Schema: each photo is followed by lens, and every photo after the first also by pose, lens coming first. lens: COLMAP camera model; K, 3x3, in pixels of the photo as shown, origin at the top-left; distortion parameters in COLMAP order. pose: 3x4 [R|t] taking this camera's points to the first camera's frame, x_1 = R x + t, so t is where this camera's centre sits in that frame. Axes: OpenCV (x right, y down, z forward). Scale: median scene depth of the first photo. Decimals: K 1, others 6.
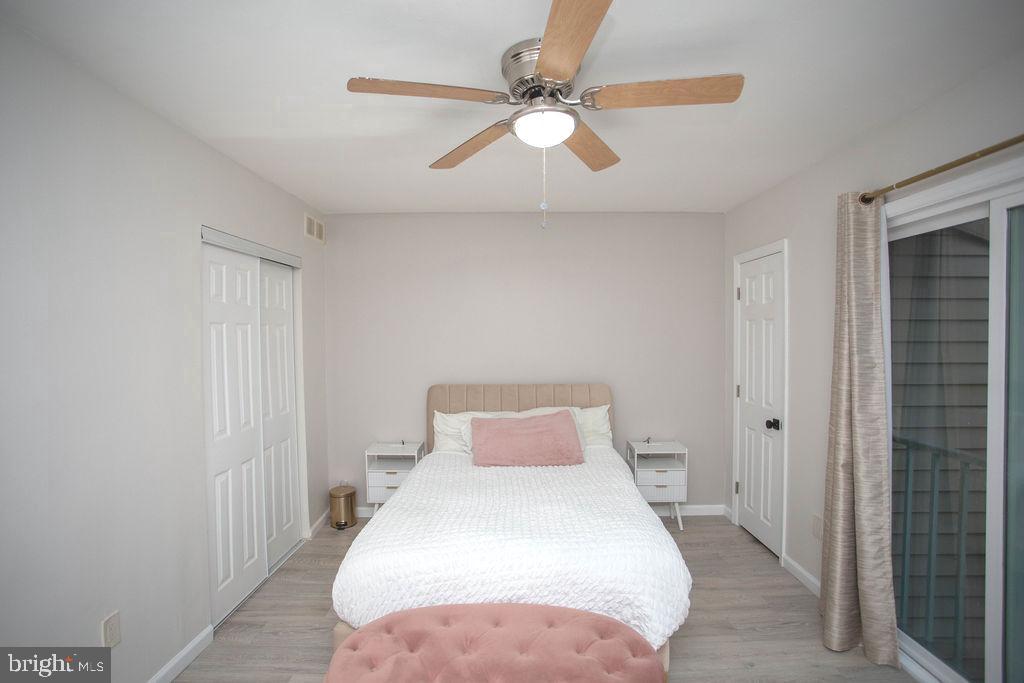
lens RADIAL K [[505.3, 0, 515.9], [0, 505.3, 336.0], [0, 0, 1]] dist [-0.063836, 0.035856]
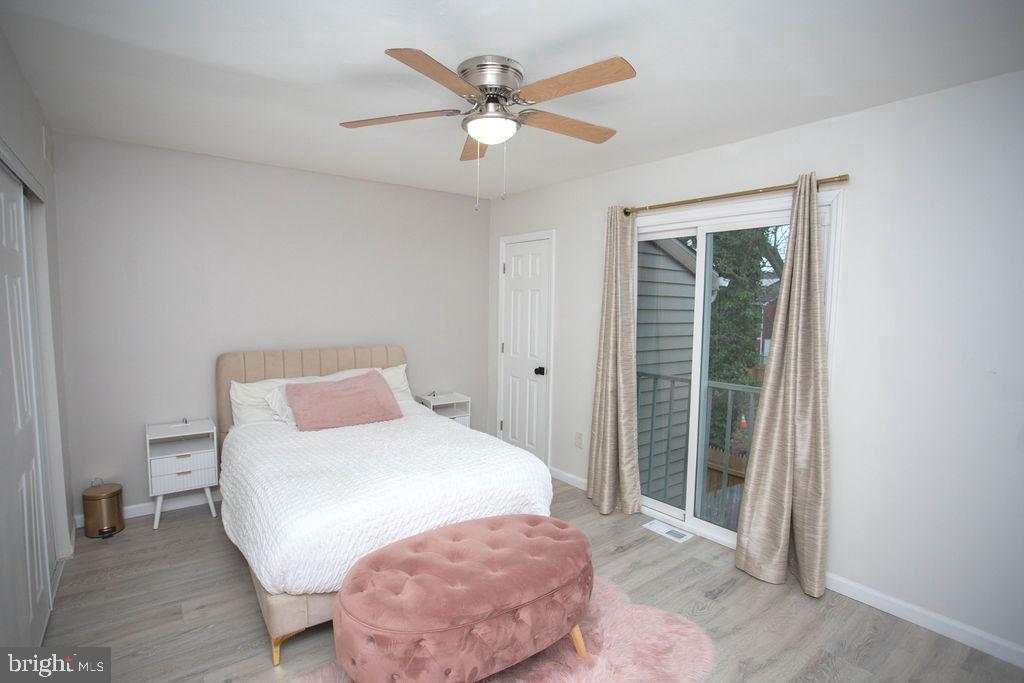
lens RADIAL K [[505.3, 0, 515.9], [0, 505.3, 336.0], [0, 0, 1]] dist [-0.063836, 0.035856]
pose [[0.792172, -0.021946, 0.609903, -0.438703], [-0.017260, 0.998148, 0.058334, 0.011148], [-0.610054, -0.056737, 0.790326, -0.010201]]
